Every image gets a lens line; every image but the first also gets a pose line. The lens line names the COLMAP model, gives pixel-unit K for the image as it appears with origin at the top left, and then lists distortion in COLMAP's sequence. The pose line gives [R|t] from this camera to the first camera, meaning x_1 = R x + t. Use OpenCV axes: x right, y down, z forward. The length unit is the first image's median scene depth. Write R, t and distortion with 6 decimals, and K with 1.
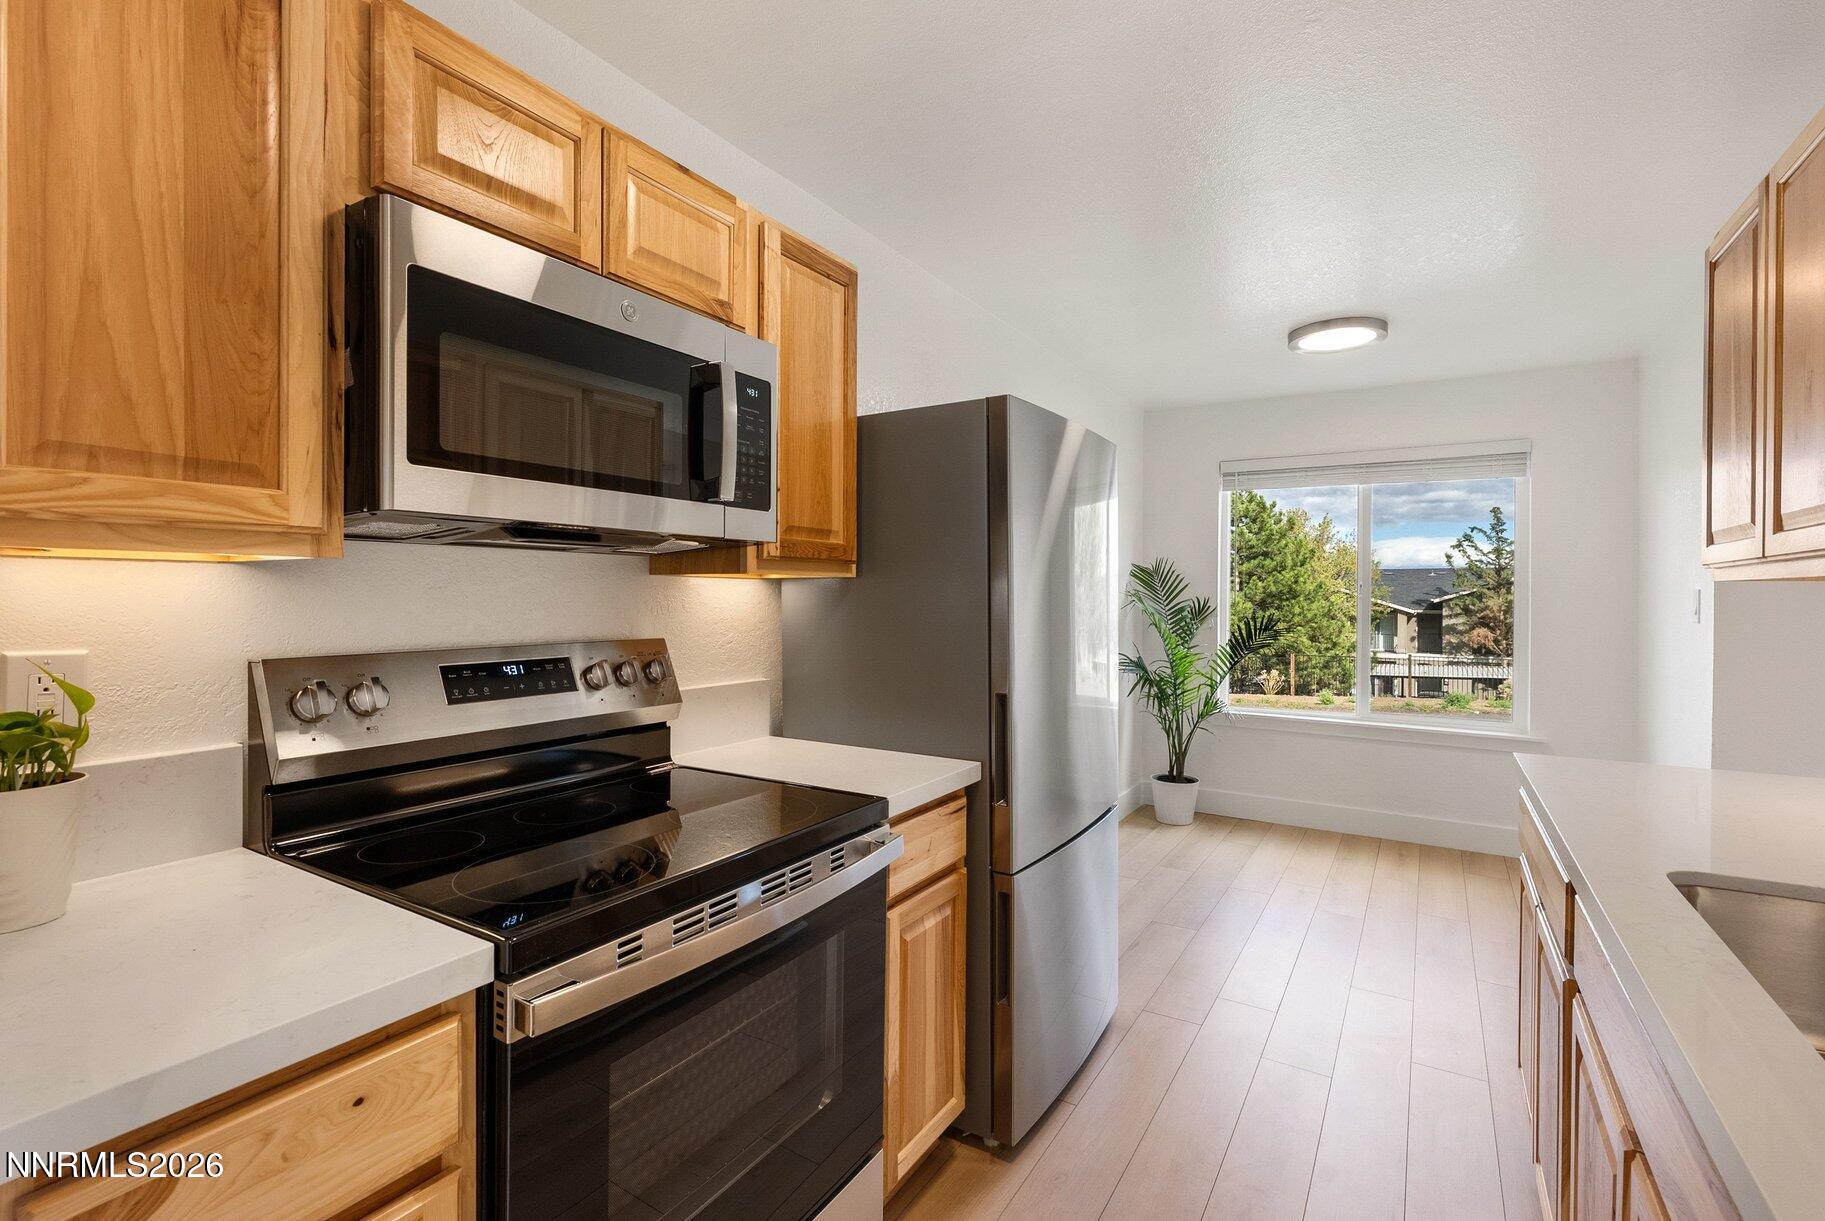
lens RADIAL K [[819.4, 0, 950.7], [0, 819.4, 600.9], [0, 0, 1]] dist [-0.001952, -0.000314]
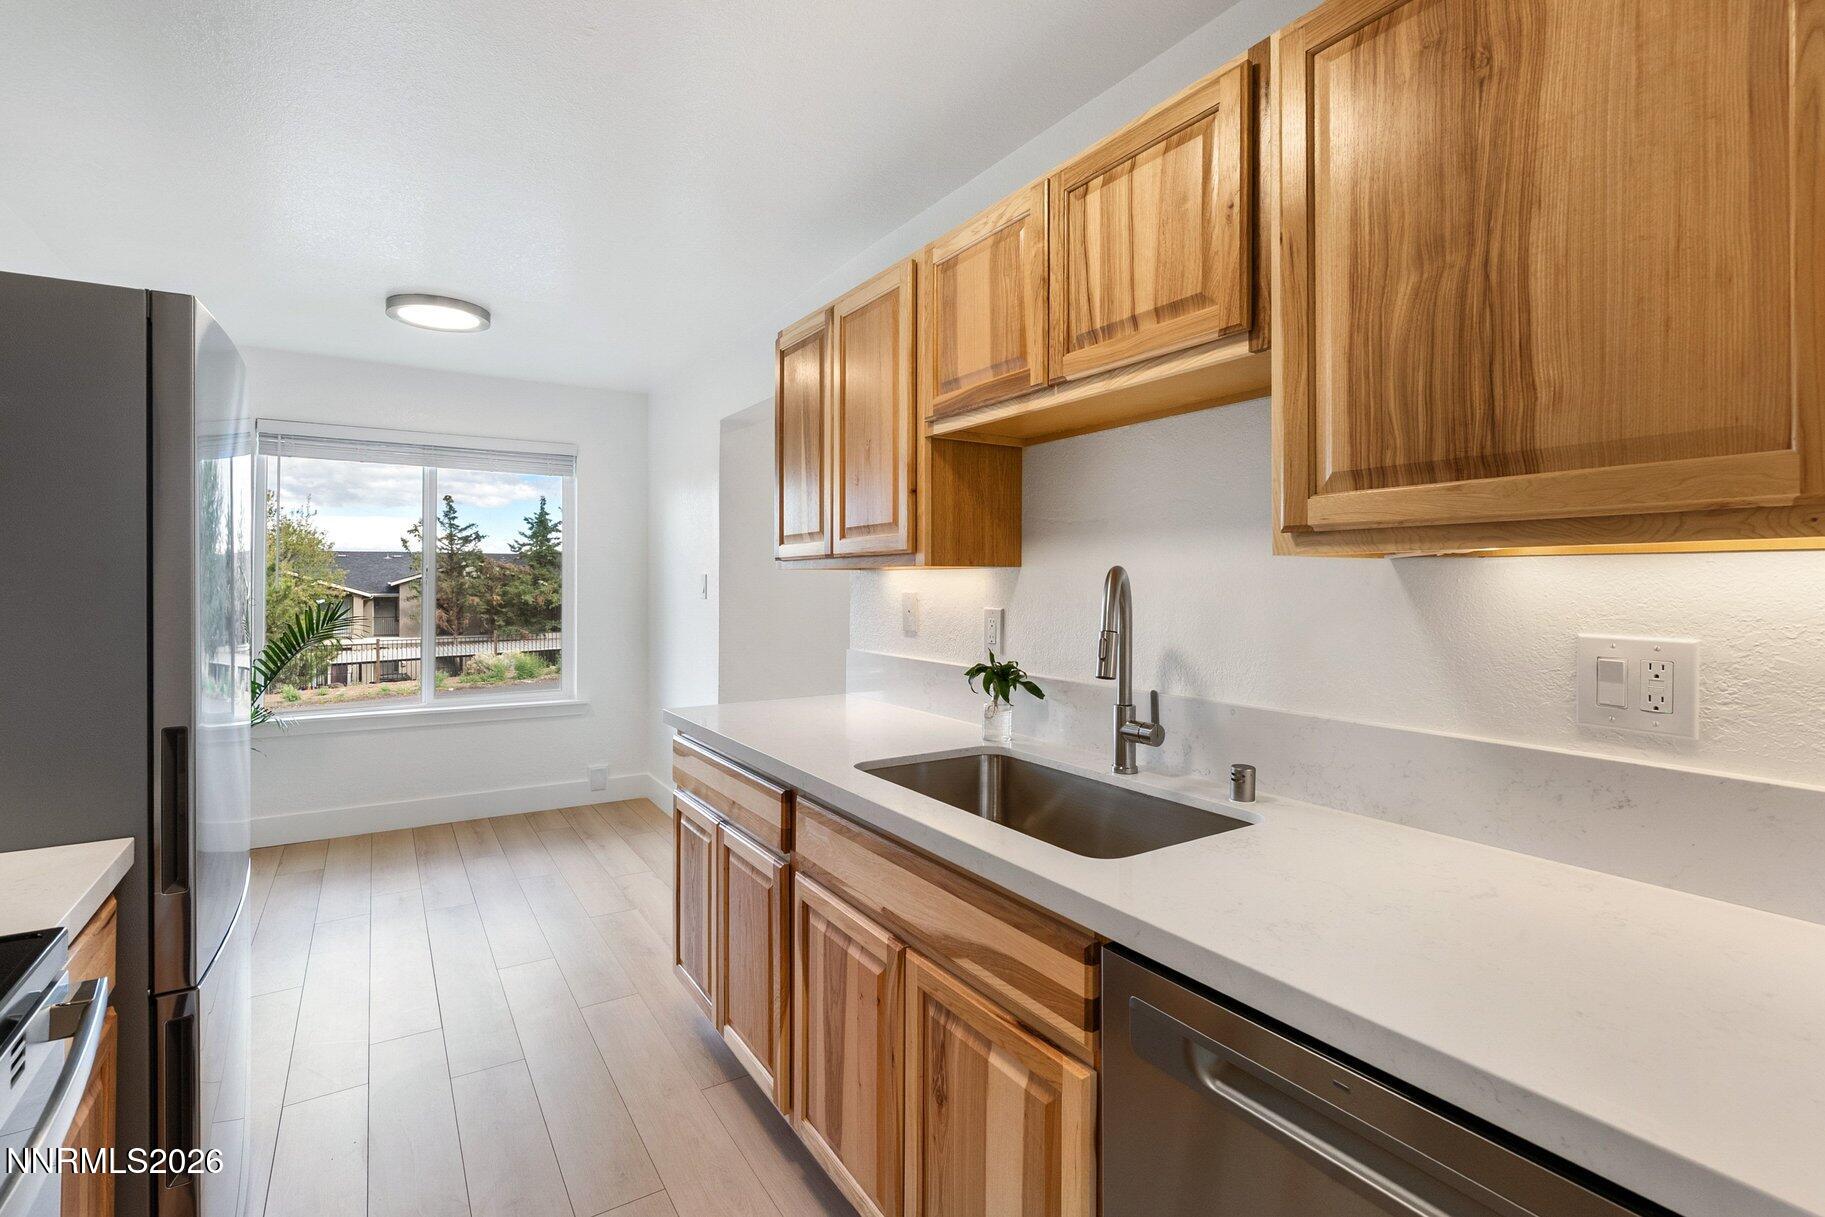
lens RADIAL K [[814.8, 0, 879.2], [0, 814.8, 571.0], [0, 0, 1]] dist [-0.001447, 0.000061]
pose [[0.475596, 0.005111, 0.879649, -0.256053], [0.008865, 0.999904, -0.010603, -0.004279], [-0.879619, 0.012841, 0.475506, 0.160004]]
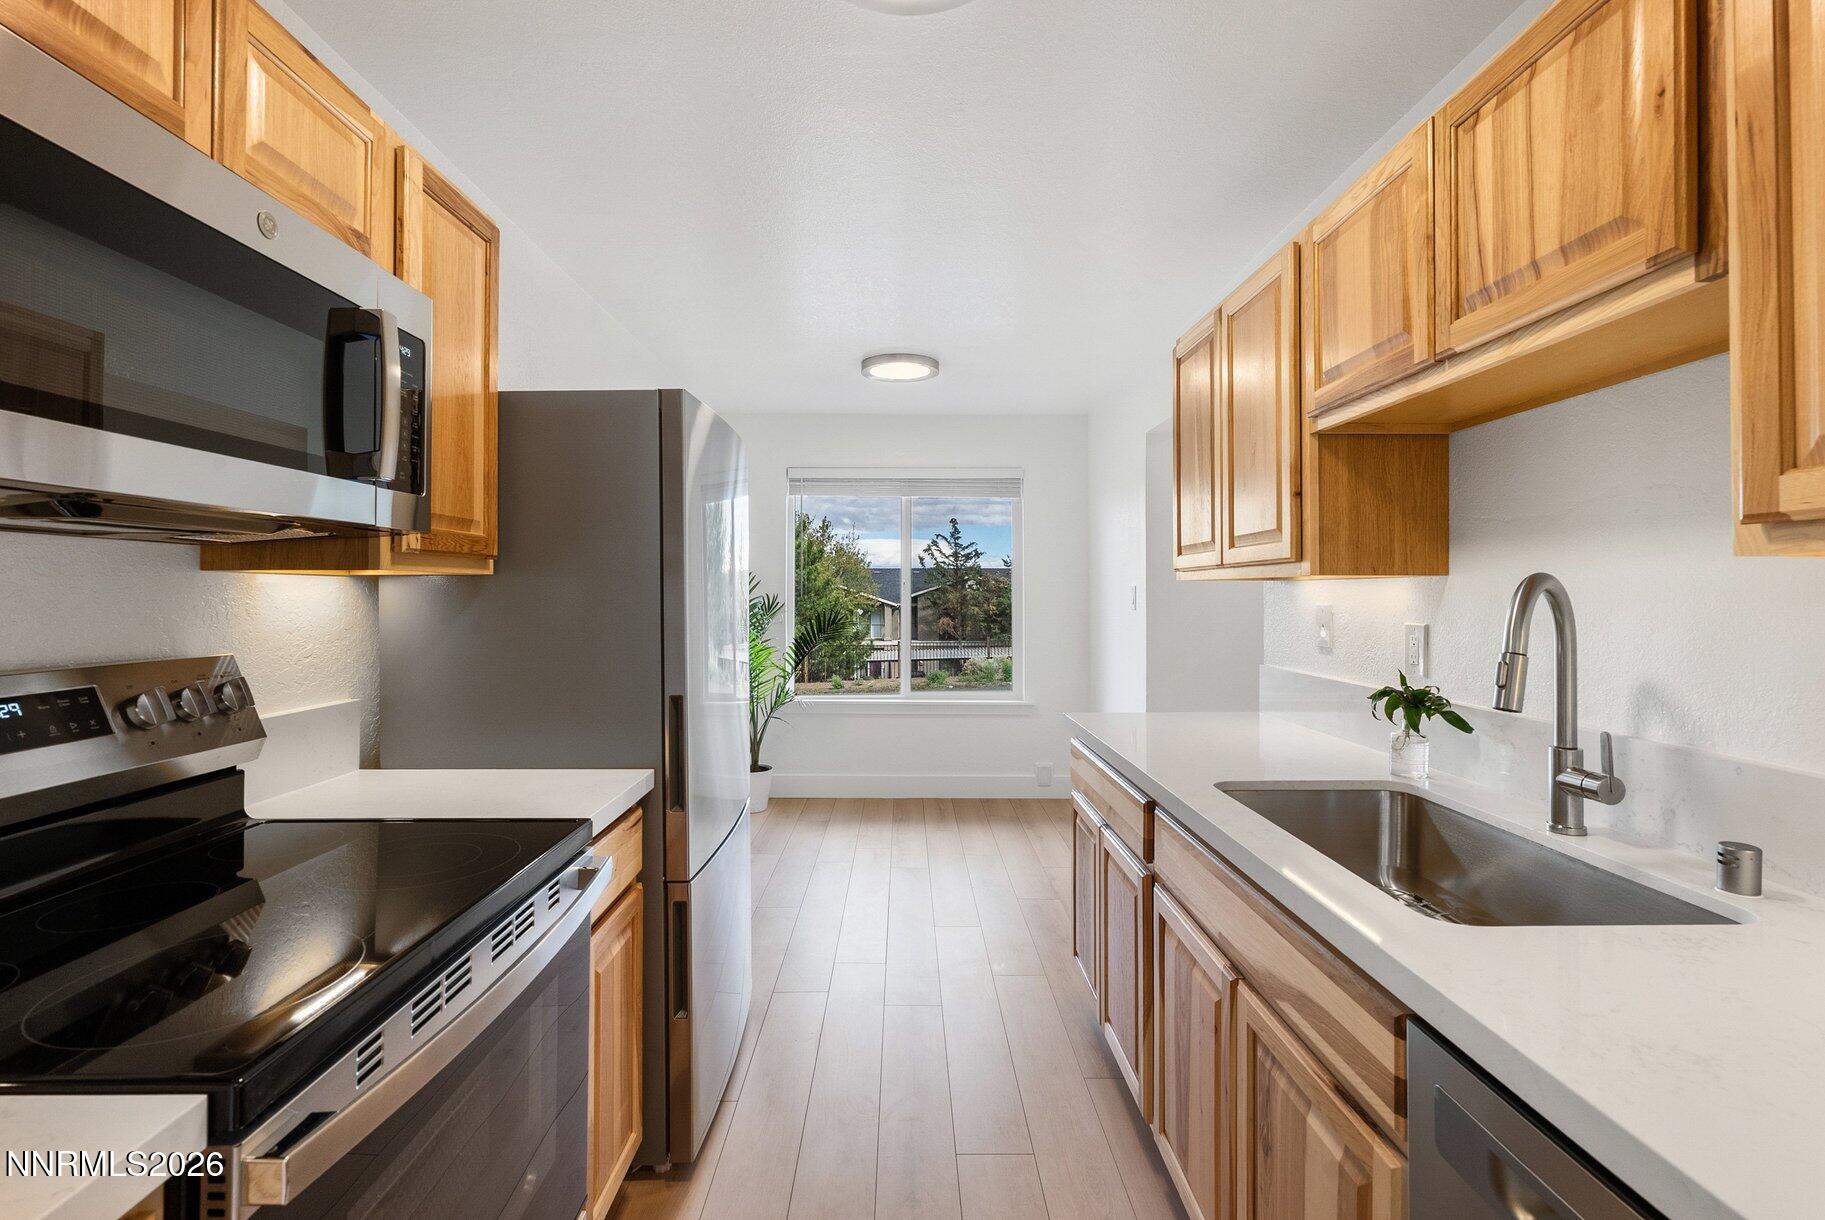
lens RADIAL K [[799.1, 0, 917.5], [0, 799.1, 583.5], [0, 0, 1]] dist [0.000407, 0.000608]
pose [[0.856701, -0.000522, 0.515814, -0.181758], [0.009607, 0.999842, -0.014943, -0.002488], [-0.515725, 0.017758, 0.856570, 0.040329]]
